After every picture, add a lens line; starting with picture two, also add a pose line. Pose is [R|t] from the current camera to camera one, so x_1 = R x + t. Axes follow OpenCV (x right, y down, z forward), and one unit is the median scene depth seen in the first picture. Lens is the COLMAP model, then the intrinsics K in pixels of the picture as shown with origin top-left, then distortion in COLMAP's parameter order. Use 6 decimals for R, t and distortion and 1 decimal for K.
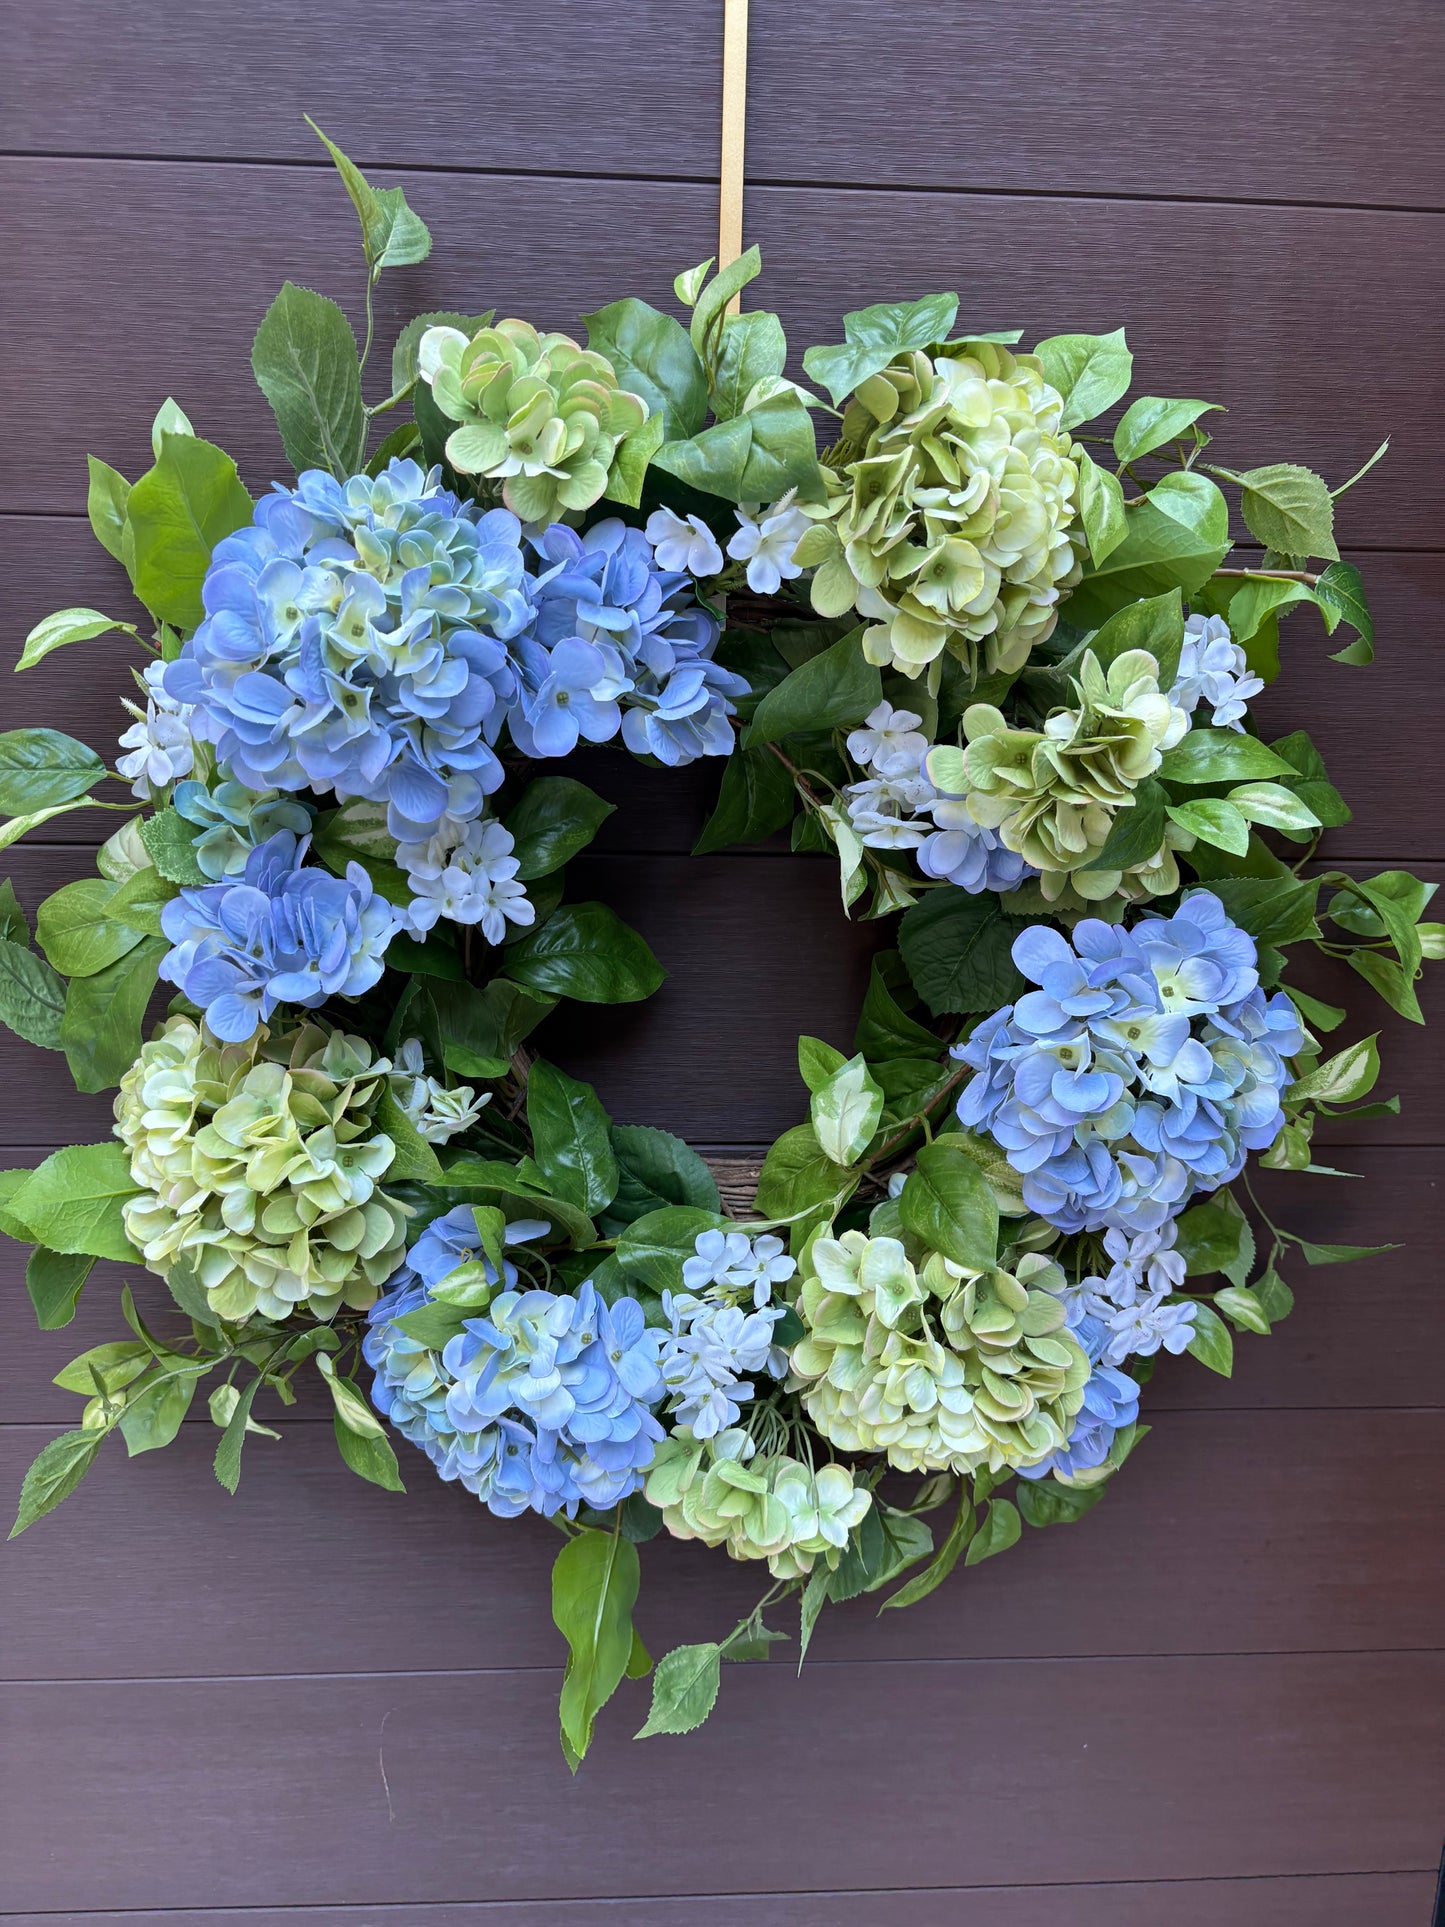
lens RADIAL K [[1488.4, 0, 722.5], [0, 1488.4, 973.9], [0, 0, 1]] dist [0.025082, -0.012159]
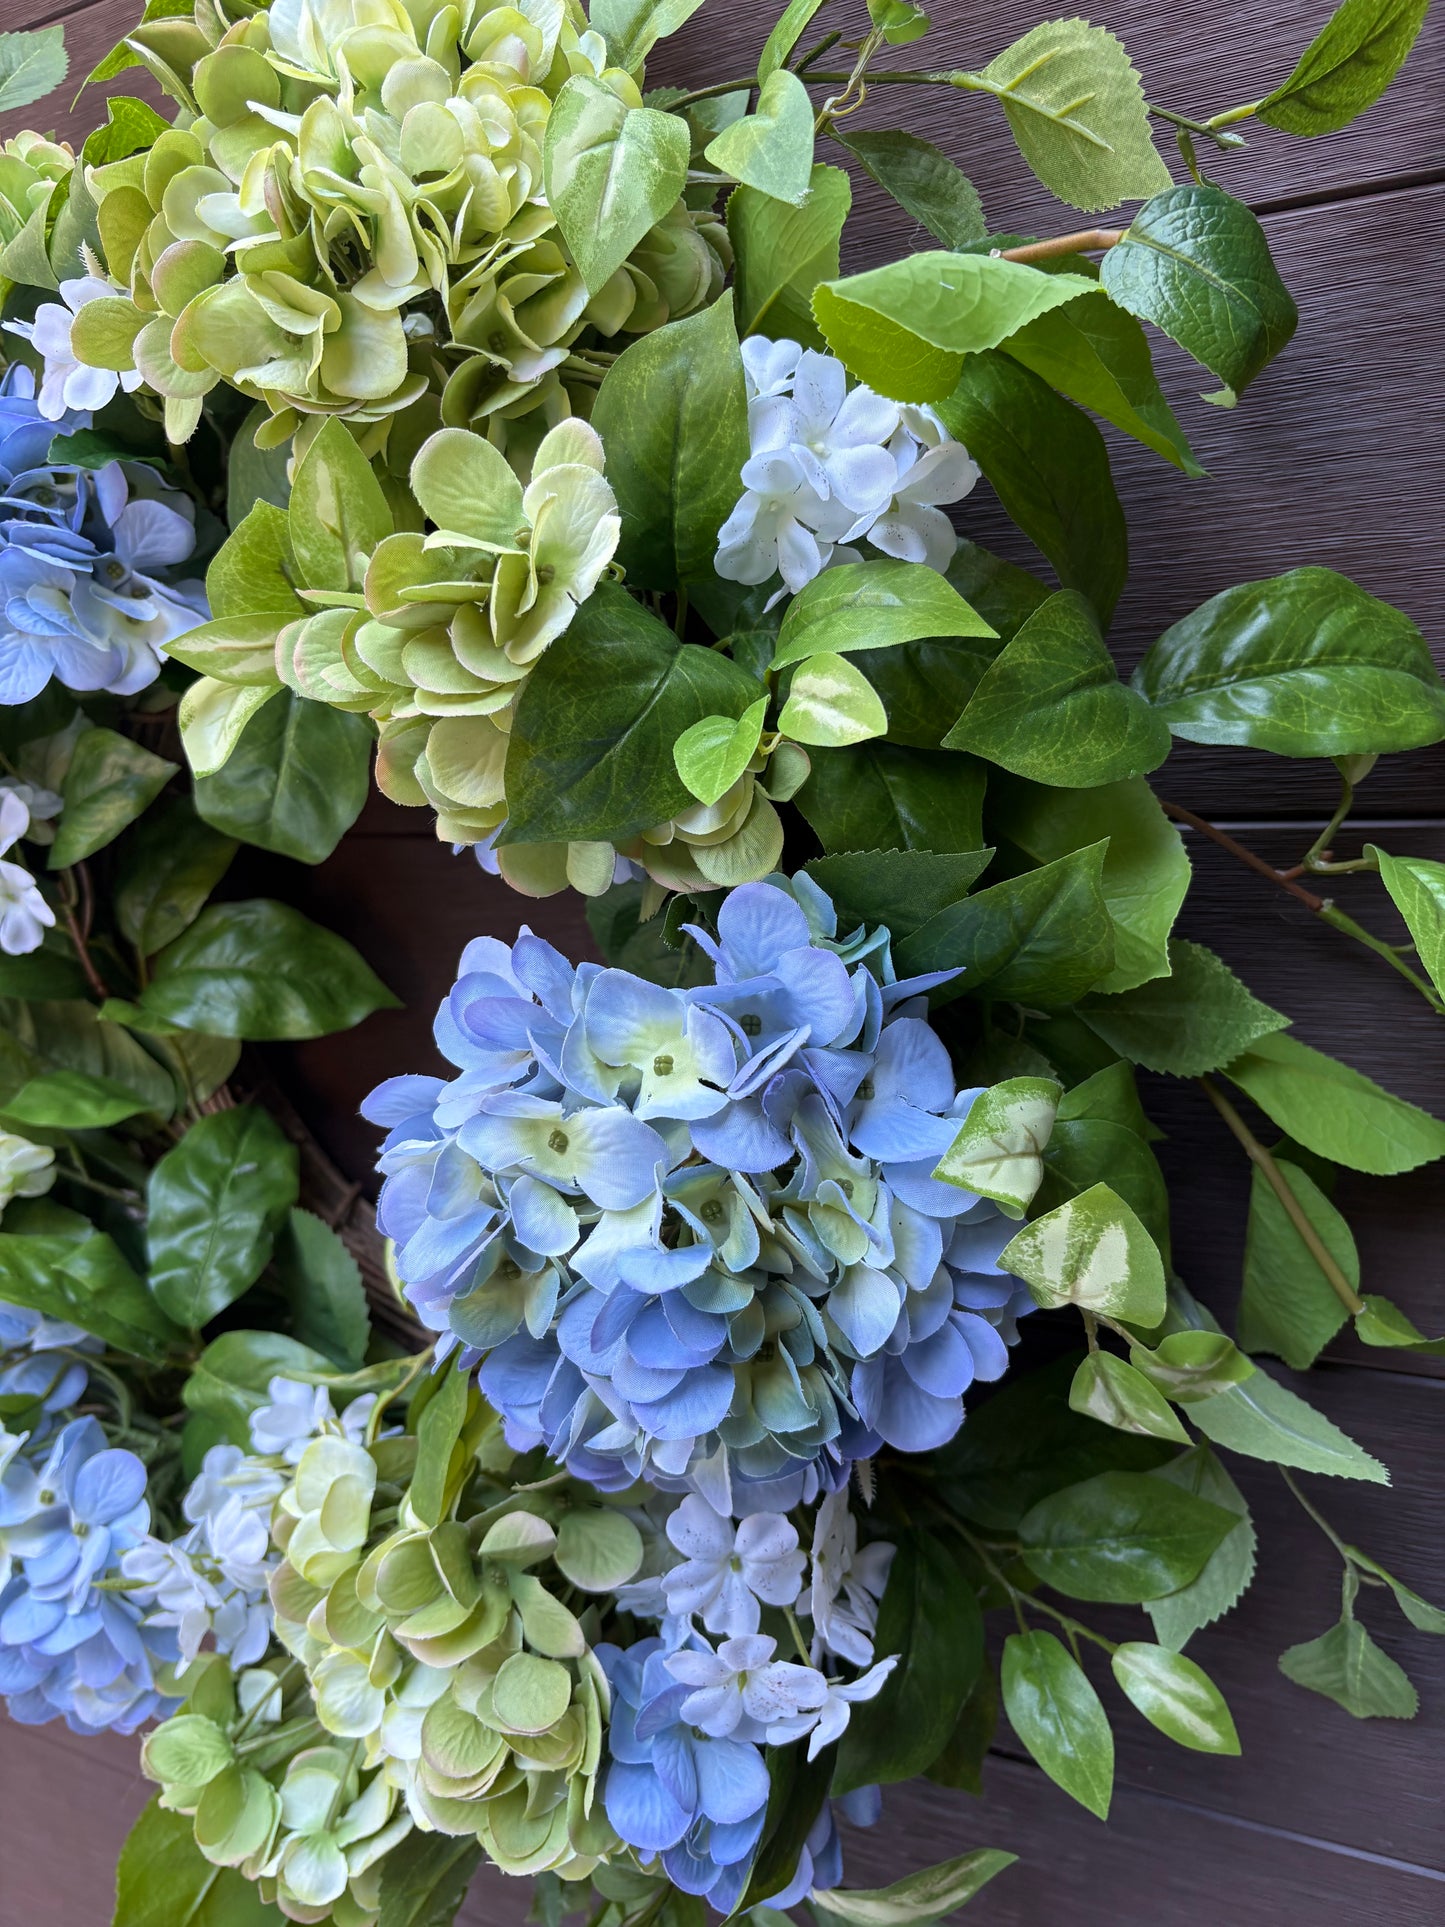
lens RADIAL K [[1523.5, 0, 695.2], [0, 1523.5, 961.2], [0, 0, 1]] dist [0.003298, -0.002904]
pose [[0.844591, 0.023473, -0.534896, 0.561941], [-0.036891, 0.999216, -0.014402, -0.016728], [0.534139, 0.031896, 0.844795, 0.531186]]
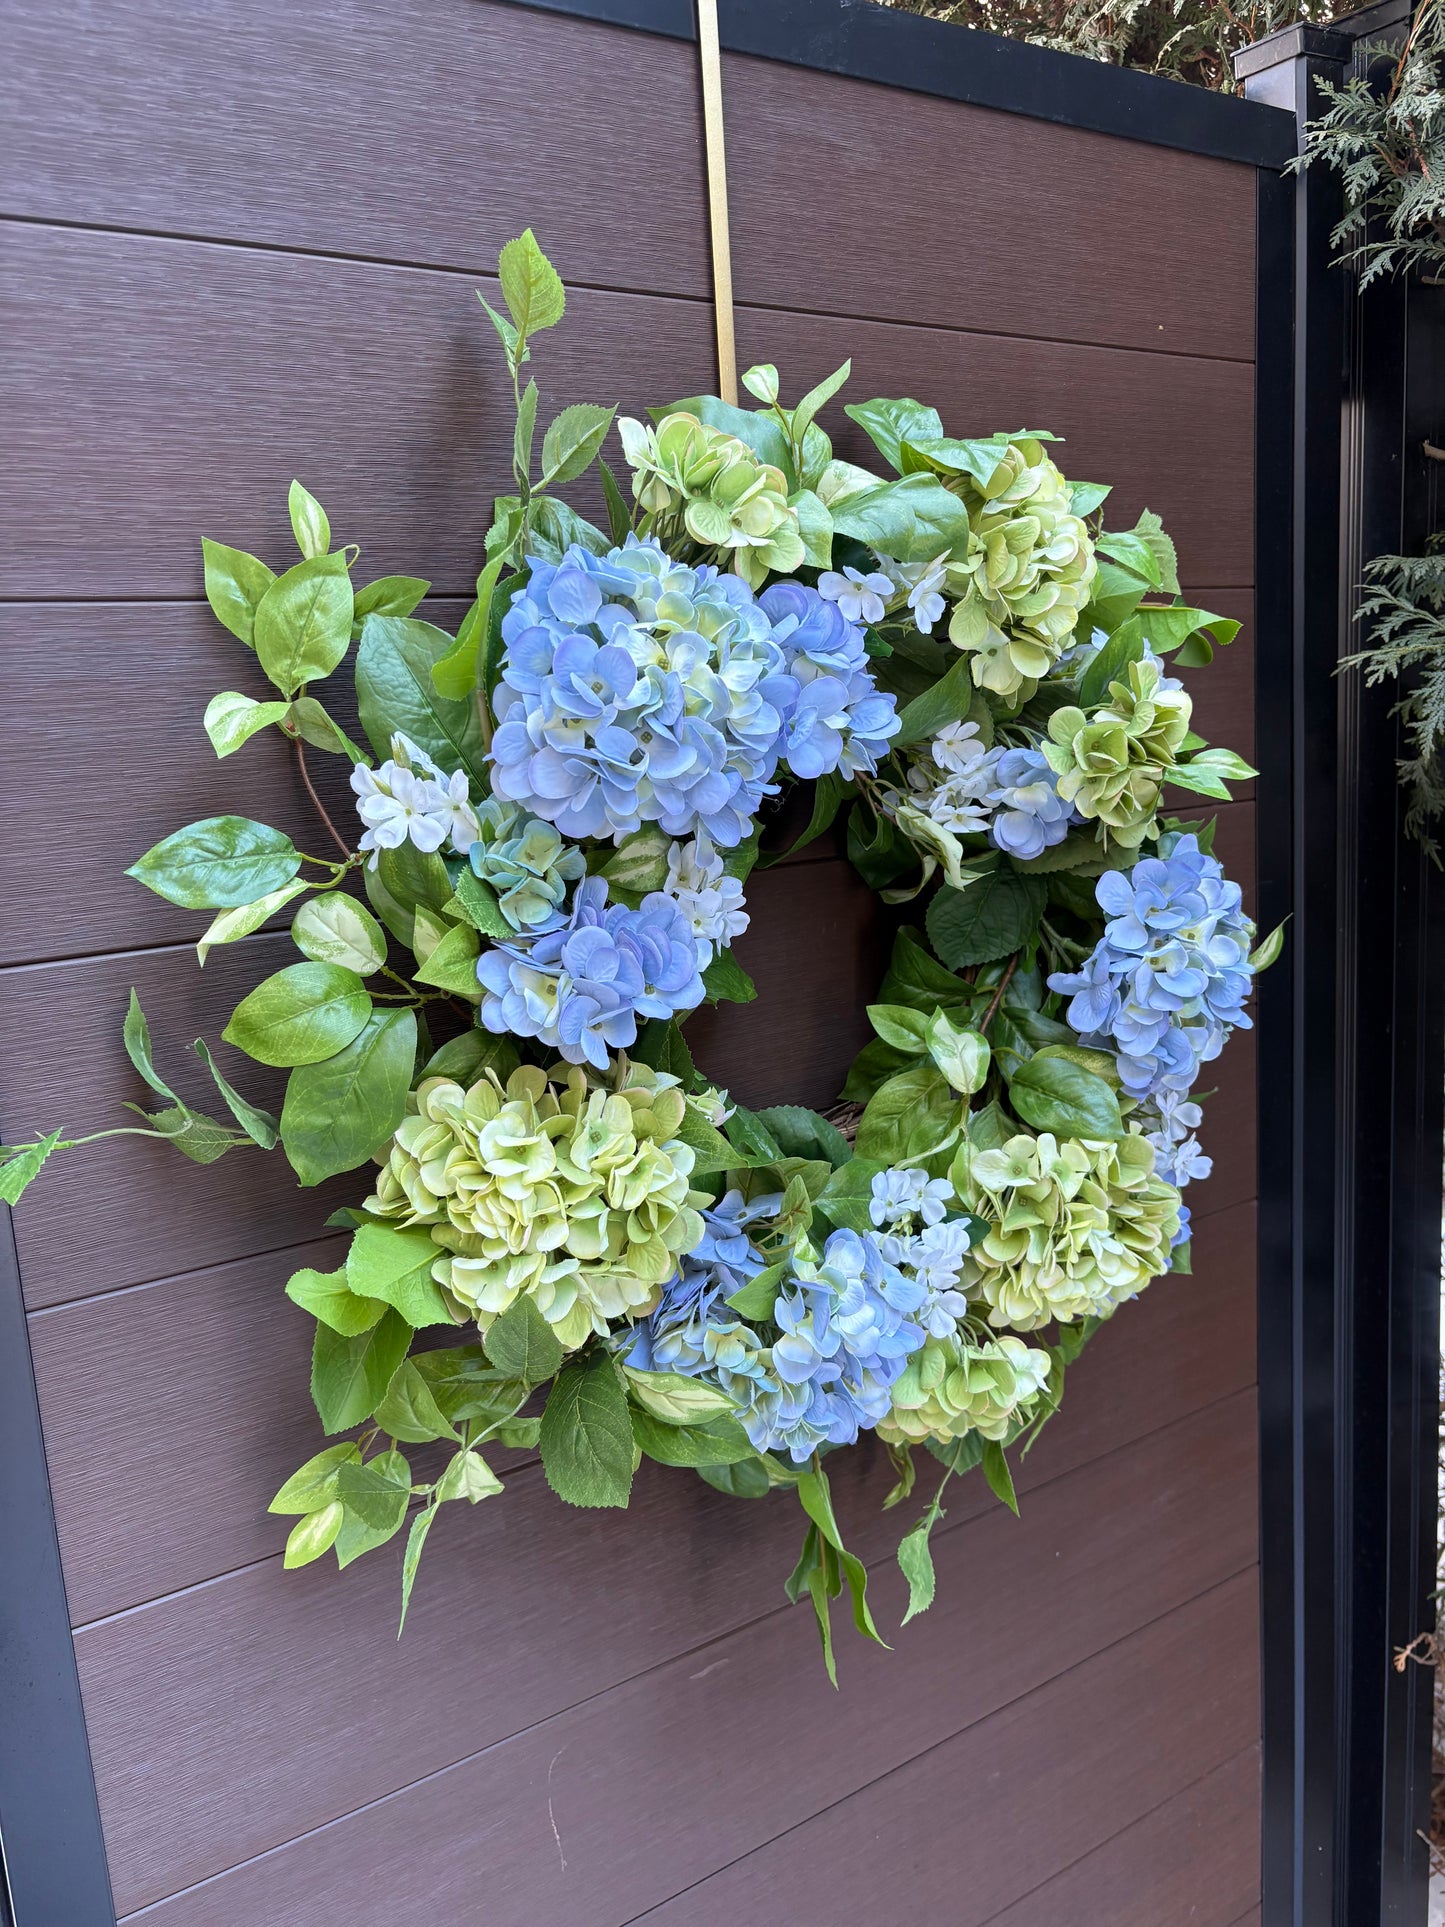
lens RADIAL K [[1475.4, 0, 736.0], [0, 1475.4, 961.3], [0, 0, 1]] dist [0.033912, -0.000805]
pose [[0.858350, -0.157648, 0.488245, -0.696635], [0.184669, 0.982773, -0.007330, -0.005182], [-0.478678, 0.096455, 0.872676, 0.020137]]
